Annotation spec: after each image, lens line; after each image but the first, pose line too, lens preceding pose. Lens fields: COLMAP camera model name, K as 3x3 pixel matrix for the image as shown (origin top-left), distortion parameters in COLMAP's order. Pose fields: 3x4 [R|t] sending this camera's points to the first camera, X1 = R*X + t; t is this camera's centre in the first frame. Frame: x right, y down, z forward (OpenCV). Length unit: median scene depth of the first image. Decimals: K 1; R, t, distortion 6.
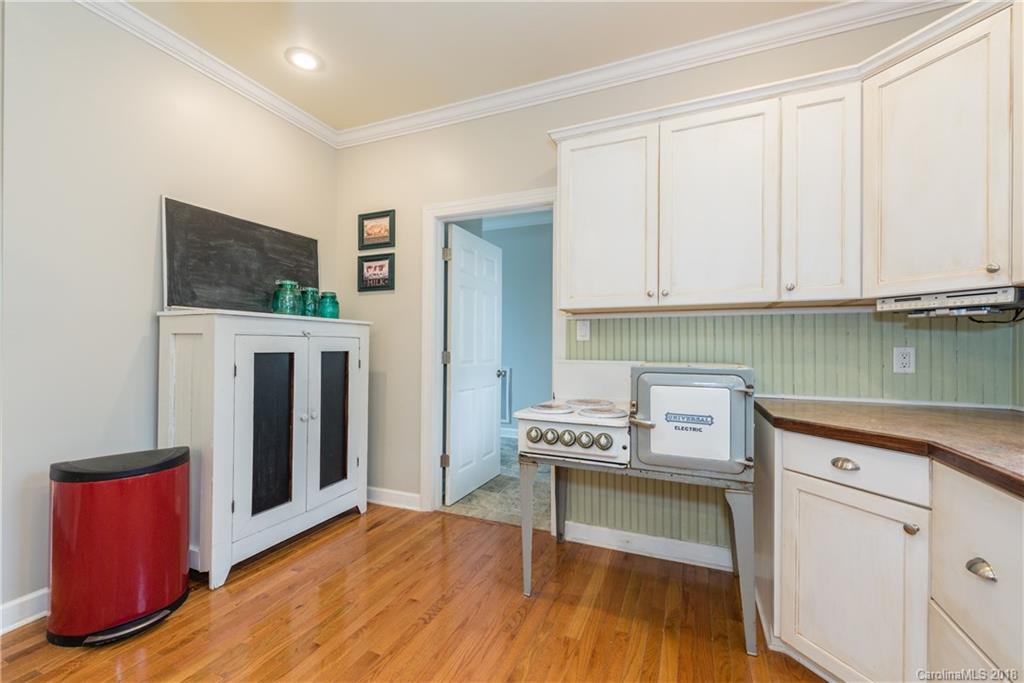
lens RADIAL K [[399.8, 0, 510.5], [0, 399.8, 347.1], [0, 0, 1]] dist [0.001919, -0.002228]
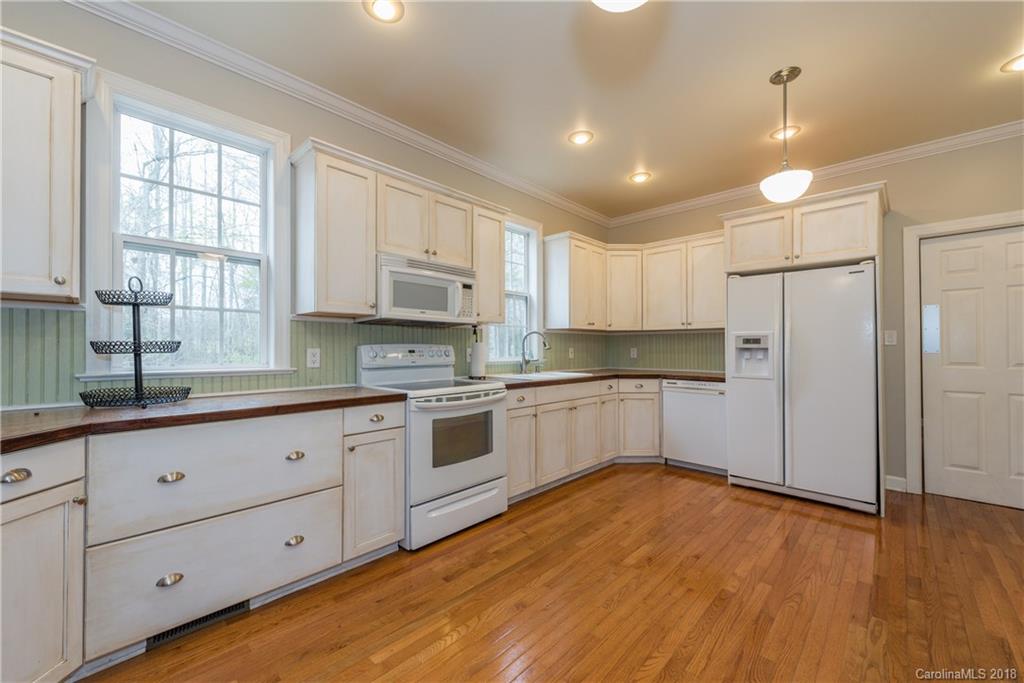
lens RADIAL K [[406.9, 0, 515.6], [0, 406.9, 345.1], [0, 0, 1]] dist [0.000305, -0.000108]
pose [[-0.941634, -0.002465, 0.336628, -0.430556], [-0.005223, 0.999960, -0.007287, -0.003777], [-0.336597, -0.008620, -0.941609, 1.161272]]
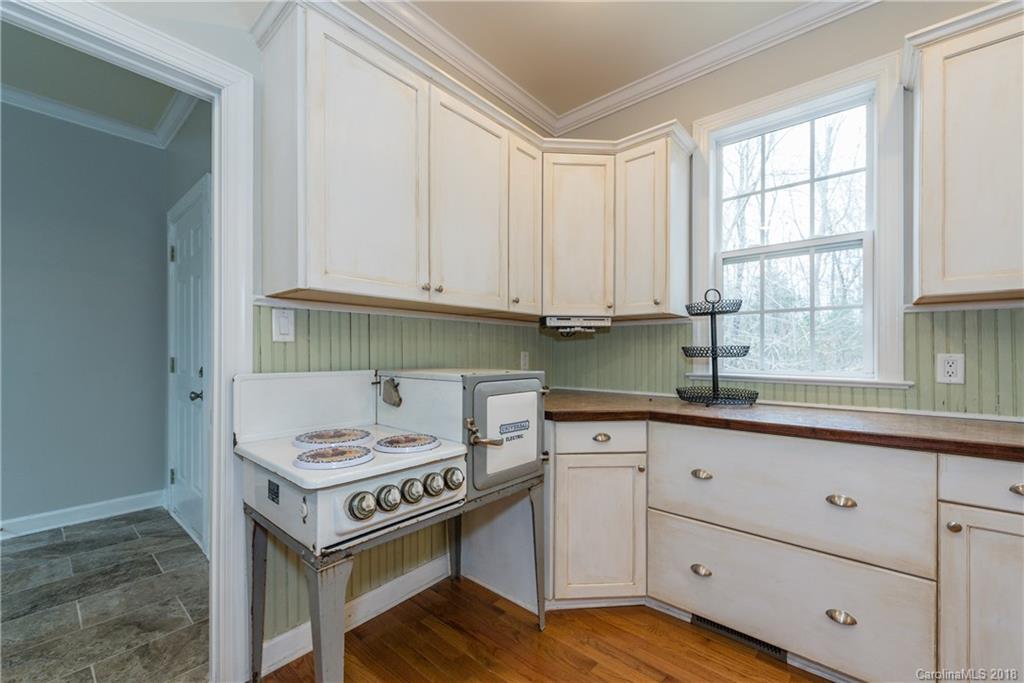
lens RADIAL K [[413.8, 0, 503.9], [0, 413.8, 351.2], [0, 0, 1]] dist [0.000811, -0.000176]
pose [[0.309340, -0.002201, 0.950949, -0.480597], [-0.001821, 0.999994, 0.002907, -0.004716], [-0.950950, -0.002631, 0.309334, 0.686855]]
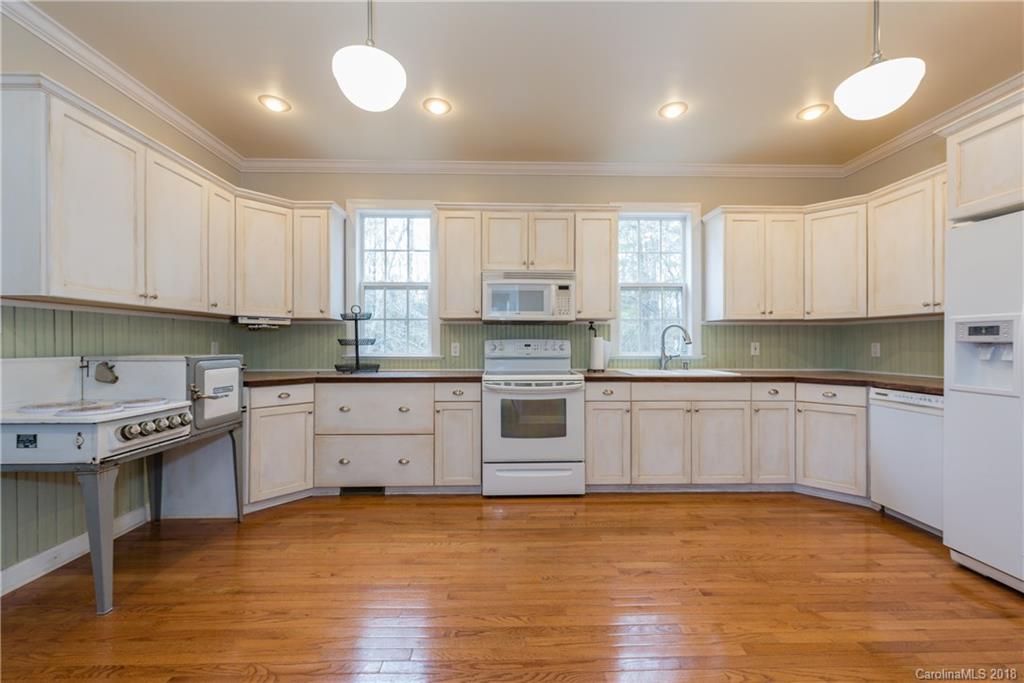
lens RADIAL K [[410.4, 0, 511.0], [0, 410.4, 343.9], [0, 0, 1]] dist [-0.000309, -0.000301]
pose [[-0.418043, -0.006005, 0.908407, -1.355352], [-0.004158, 0.999980, 0.004697, -0.004982], [-0.908418, -0.001814, -0.418060, 0.631140]]
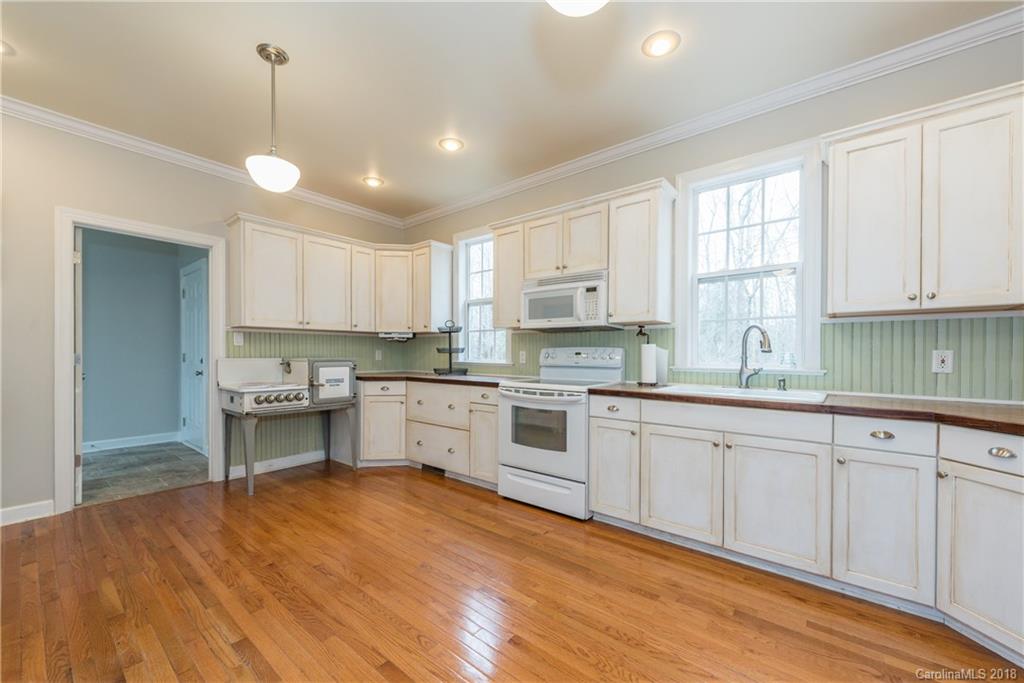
lens RADIAL K [[408.1, 0, 500.4], [0, 408.1, 356.3], [0, 0, 1]] dist [0.000972, 0.000061]
pose [[0.291803, -0.012390, 0.956398, -1.480408], [-0.003778, 0.999893, 0.014106, -0.001121], [-0.956471, -0.007729, 0.291725, -0.591959]]
